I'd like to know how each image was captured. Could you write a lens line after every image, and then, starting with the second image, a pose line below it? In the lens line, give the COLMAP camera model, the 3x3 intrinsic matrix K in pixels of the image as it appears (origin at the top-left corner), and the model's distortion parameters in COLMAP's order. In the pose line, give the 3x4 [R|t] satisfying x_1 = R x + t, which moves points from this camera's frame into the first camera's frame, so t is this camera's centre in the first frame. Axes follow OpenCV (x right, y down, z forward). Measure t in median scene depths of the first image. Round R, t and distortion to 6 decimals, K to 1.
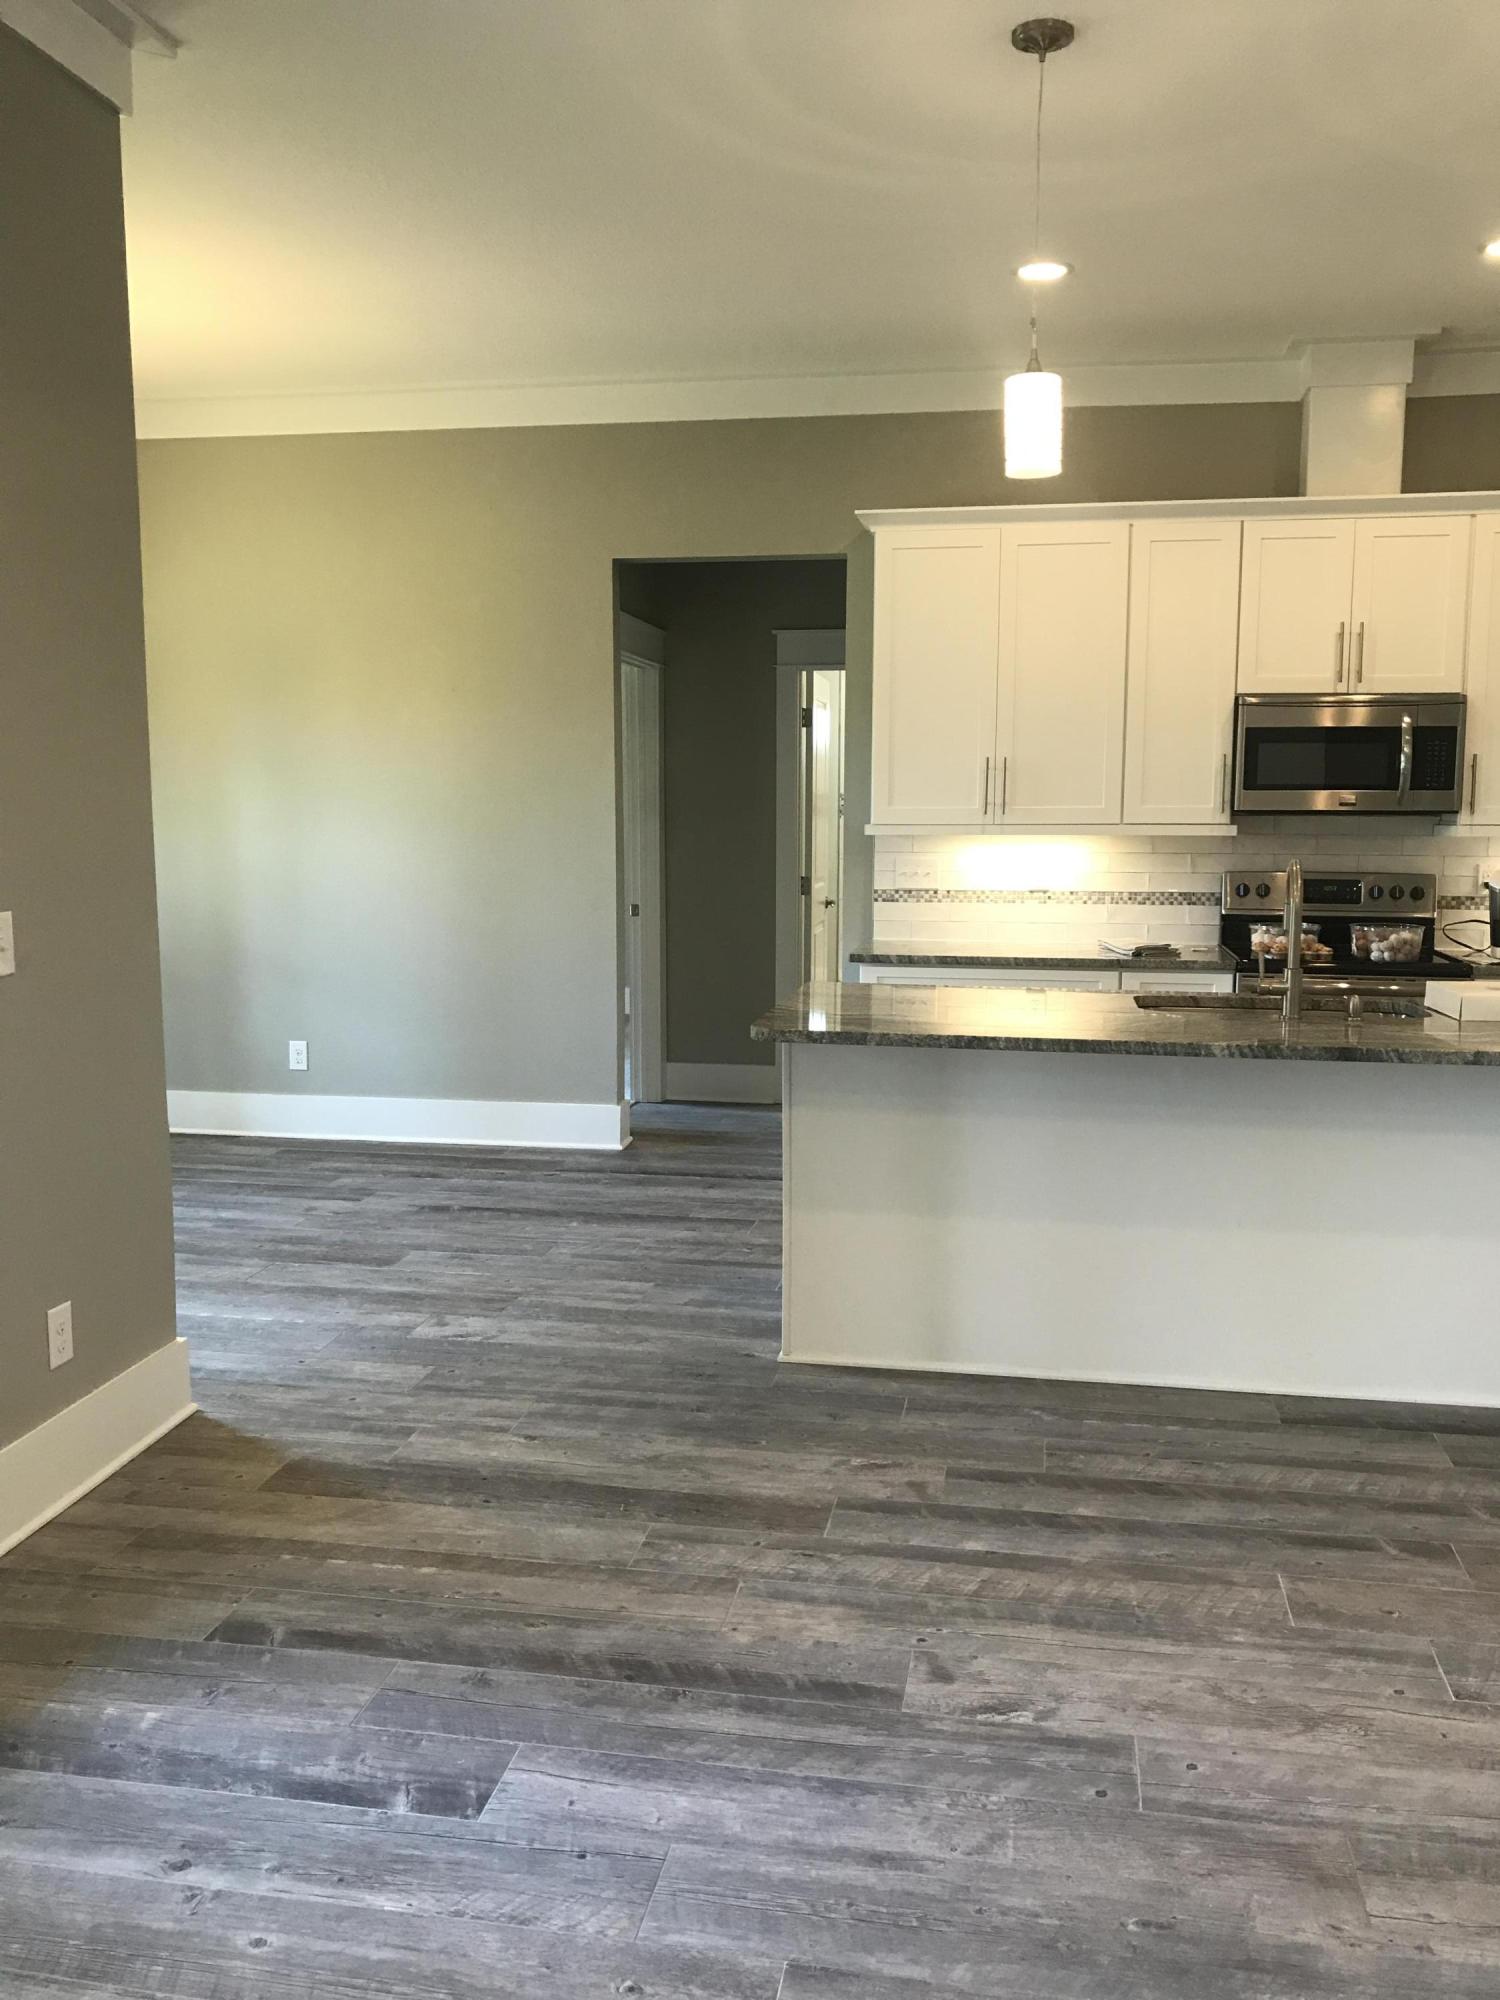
lens RADIAL K [[1647.4, 0, 759.1], [0, 1647.4, 995.0], [0, 0, 1]] dist [0.030630, -0.026160]
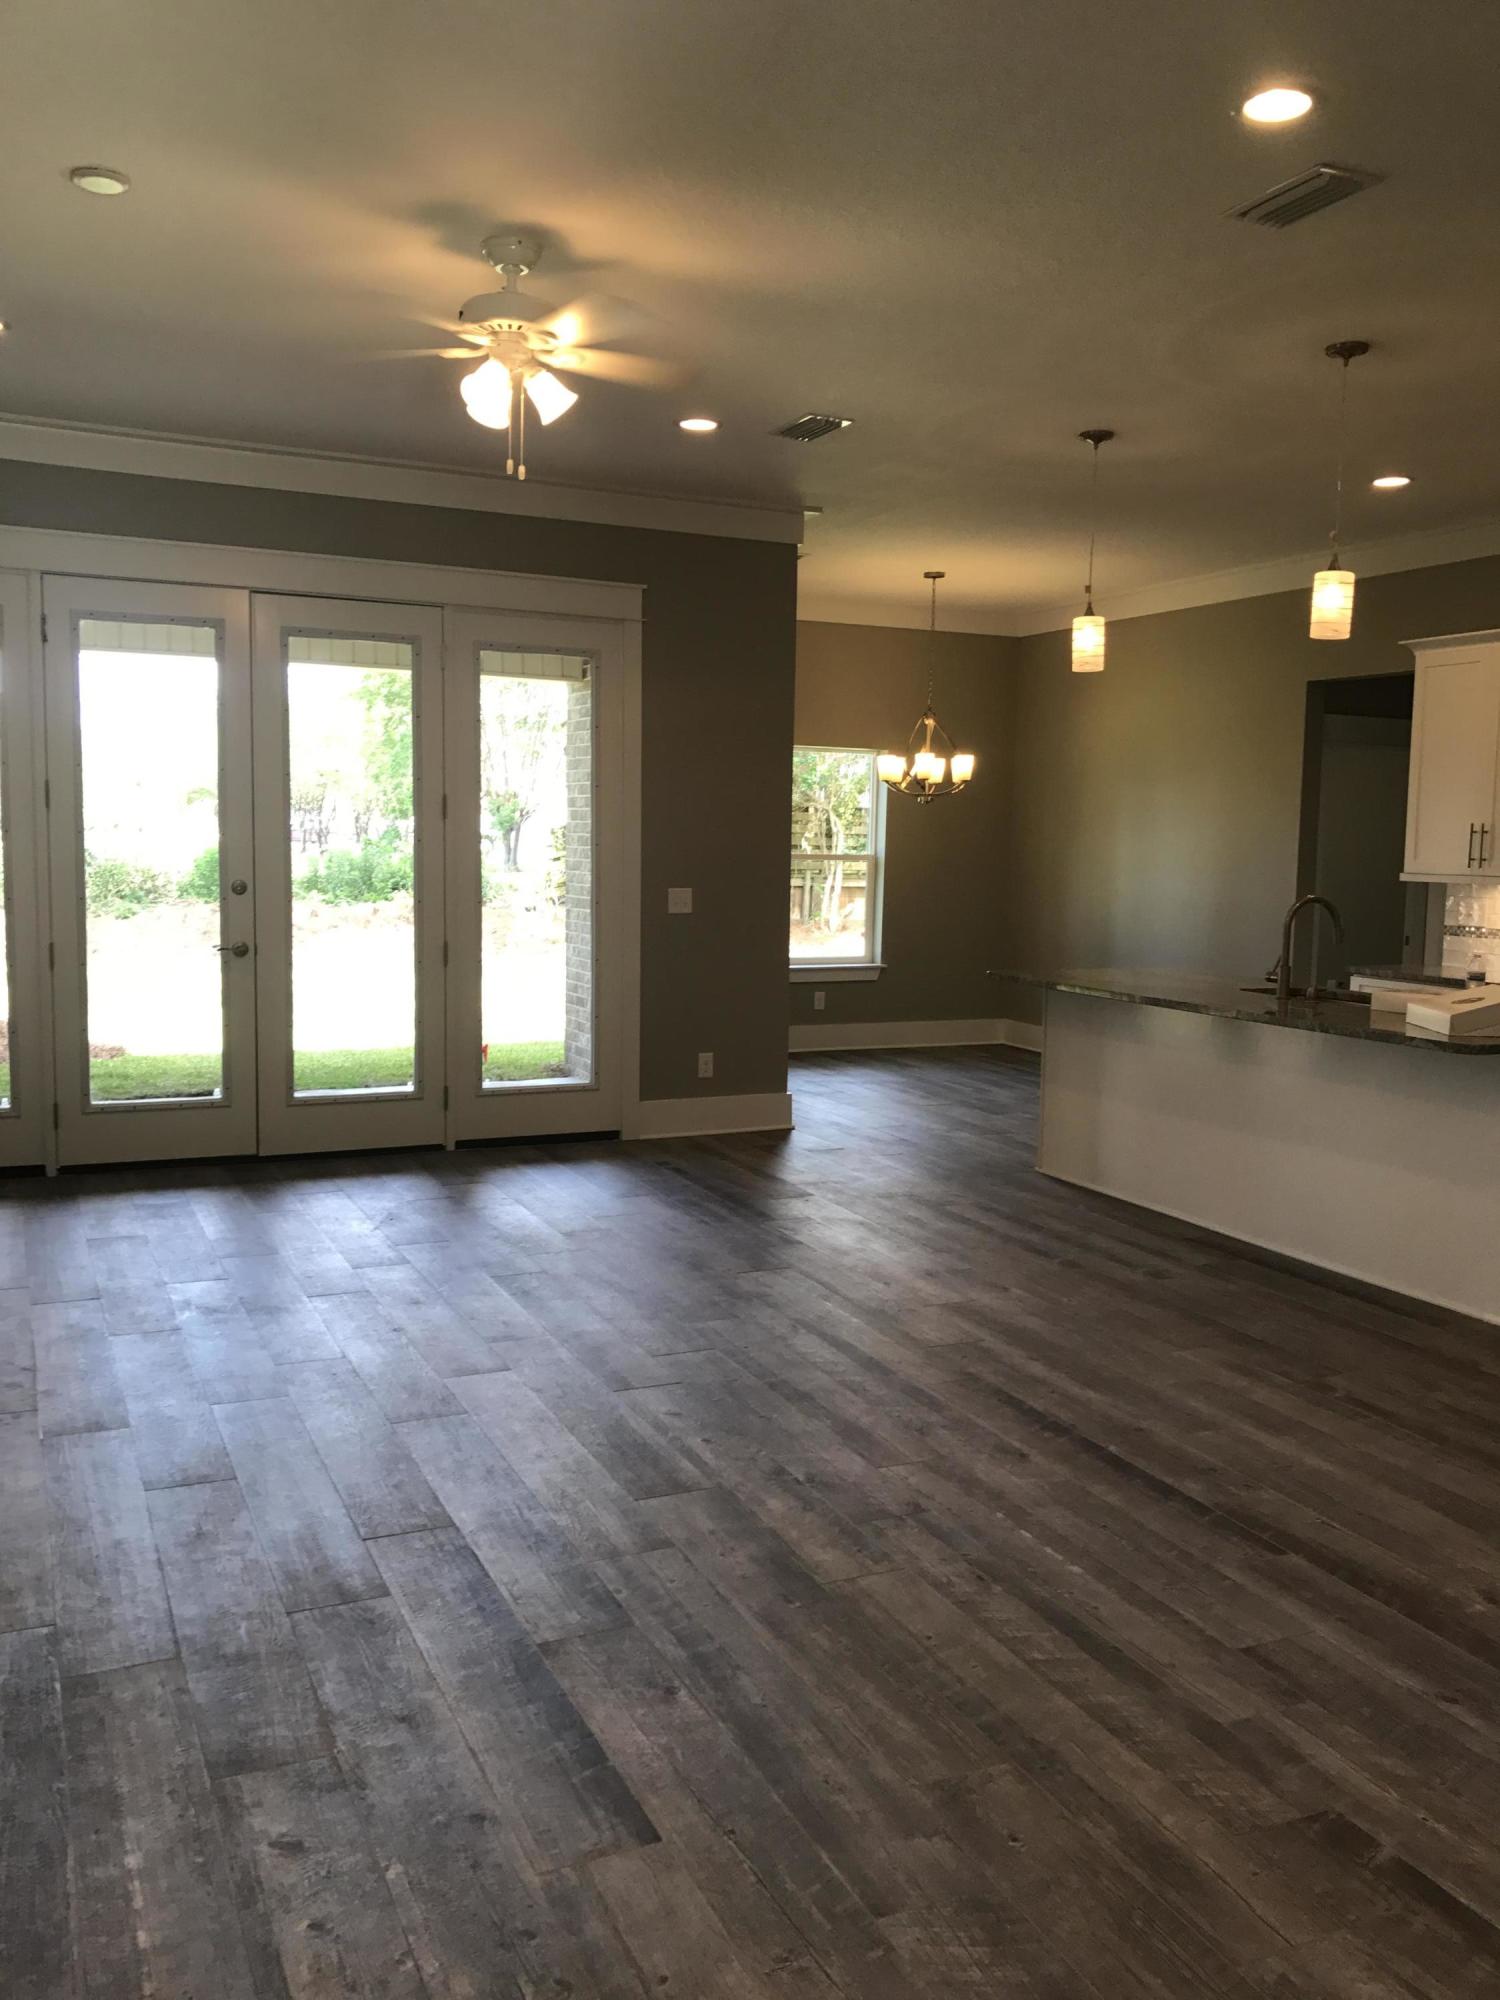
lens RADIAL K [[1647.4, 0, 749.9], [0, 1647.4, 1000.8], [0, 0, 1]] dist [0.030630, -0.026160]
pose [[0.565168, 0.090223, -0.820027, 1.031174], [-0.113063, 0.993093, 0.031340, 0.019250], [0.817191, 0.075002, 0.571466, -0.212734]]
